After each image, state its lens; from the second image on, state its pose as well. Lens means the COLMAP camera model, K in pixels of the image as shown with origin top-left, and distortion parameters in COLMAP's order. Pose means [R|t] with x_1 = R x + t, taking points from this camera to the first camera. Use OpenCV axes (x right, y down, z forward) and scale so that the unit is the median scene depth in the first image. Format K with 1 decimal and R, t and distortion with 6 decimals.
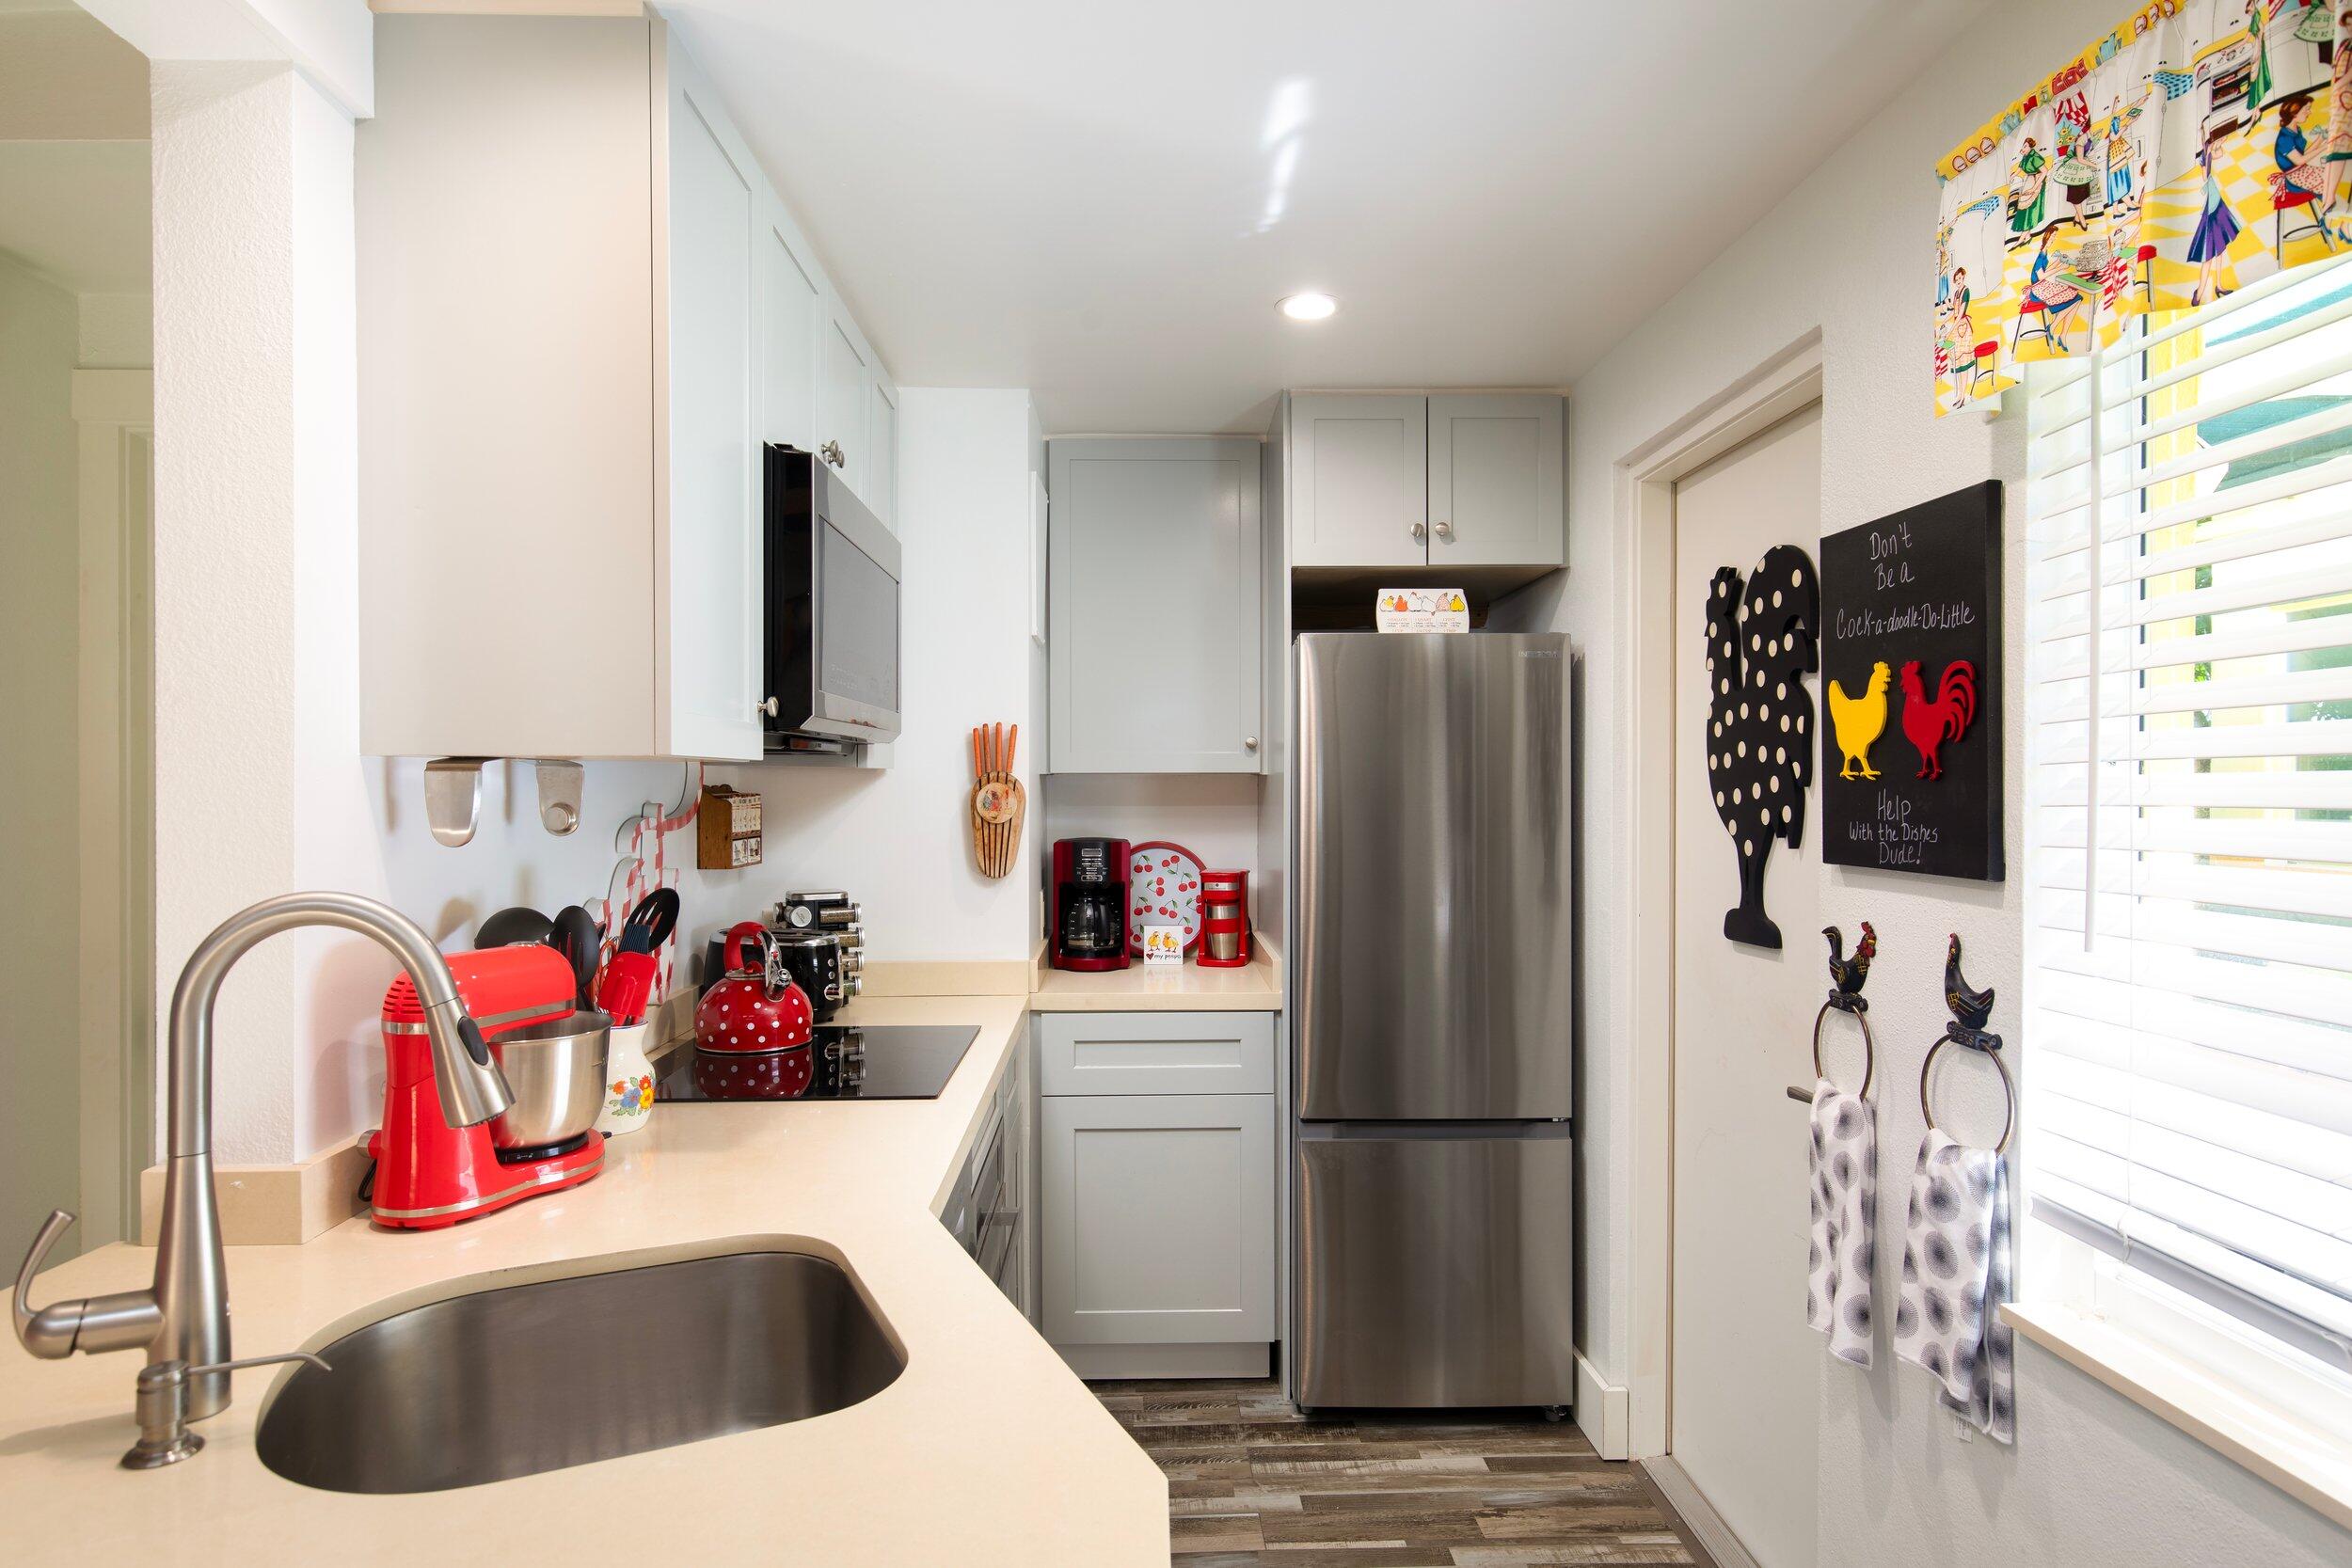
lens RADIAL K [[1340.1, 0, 1176.0], [0, 1340.1, 784.0], [0, 0, 1]] dist [0.000727, 0.000778]
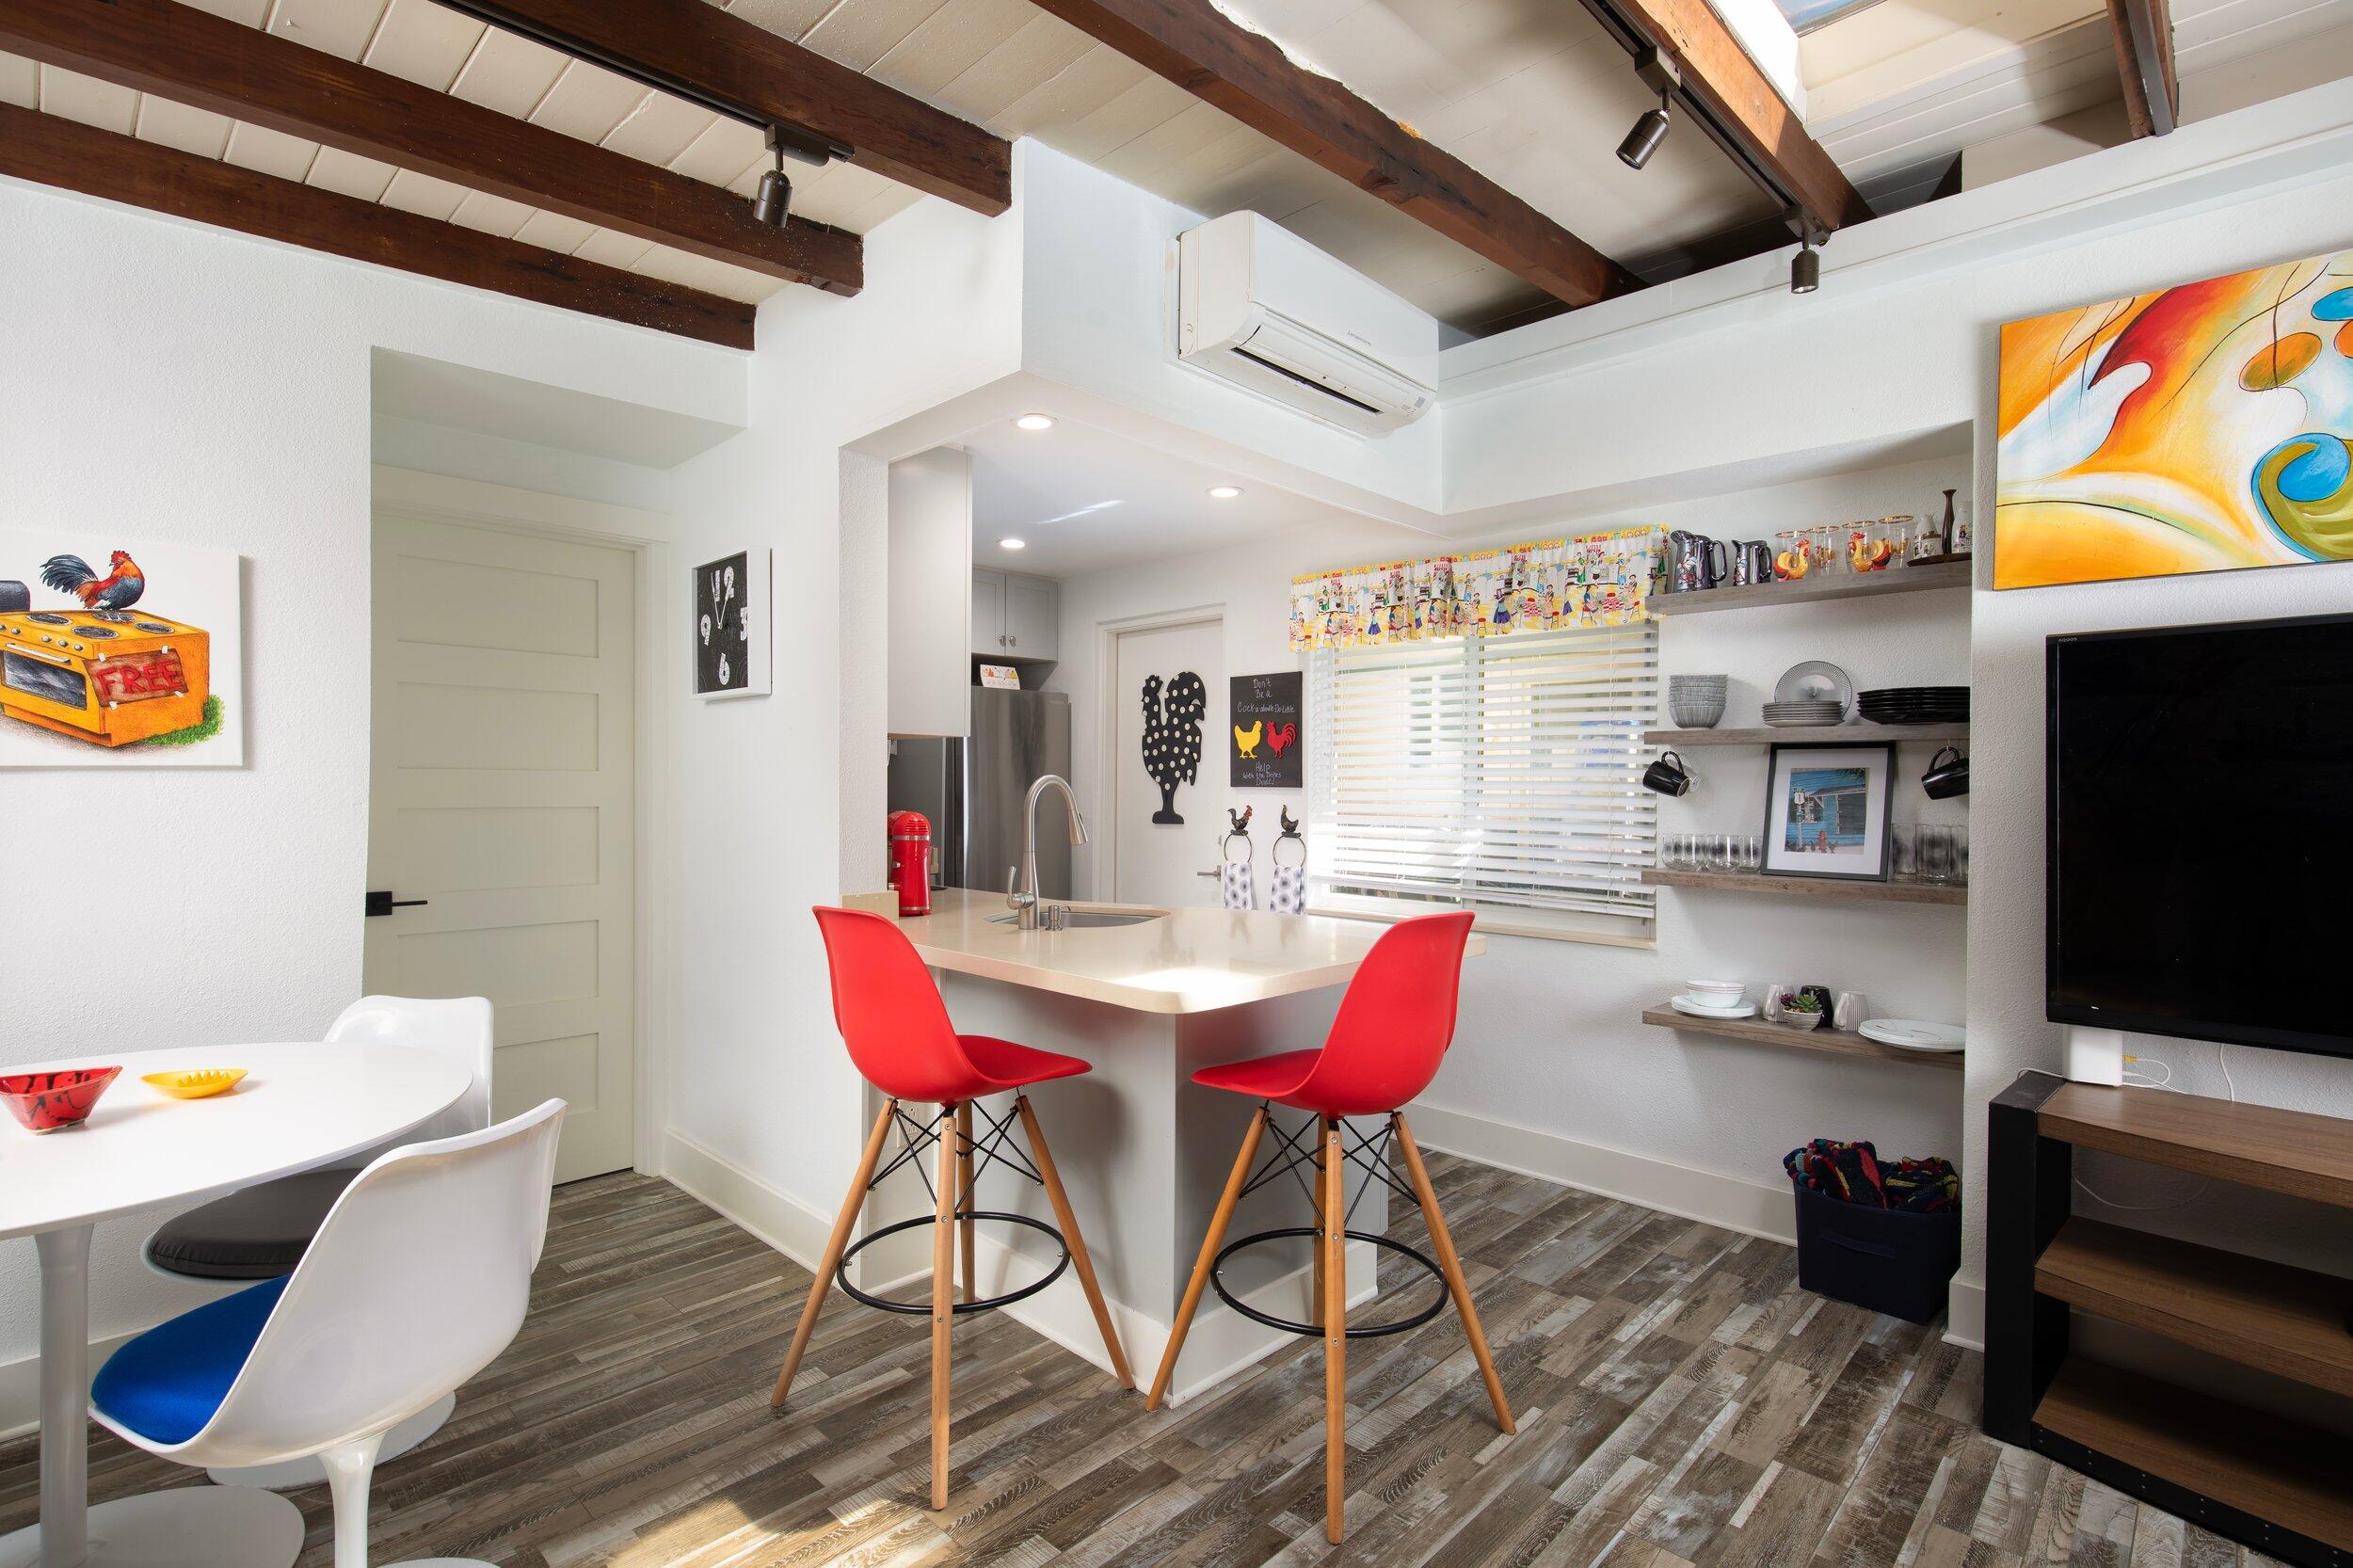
lens RADIAL K [[1107.0, 0, 1176.5], [0, 1107.0, 784.0], [0, 0, 1]] dist [0.000172, 0.000068]
pose [[0.712753, 0.006078, 0.701388, -1.096891], [-0.008742, 0.999962, 0.000219, 0.044228], [-0.701360, -0.006287, 0.712779, -0.548666]]
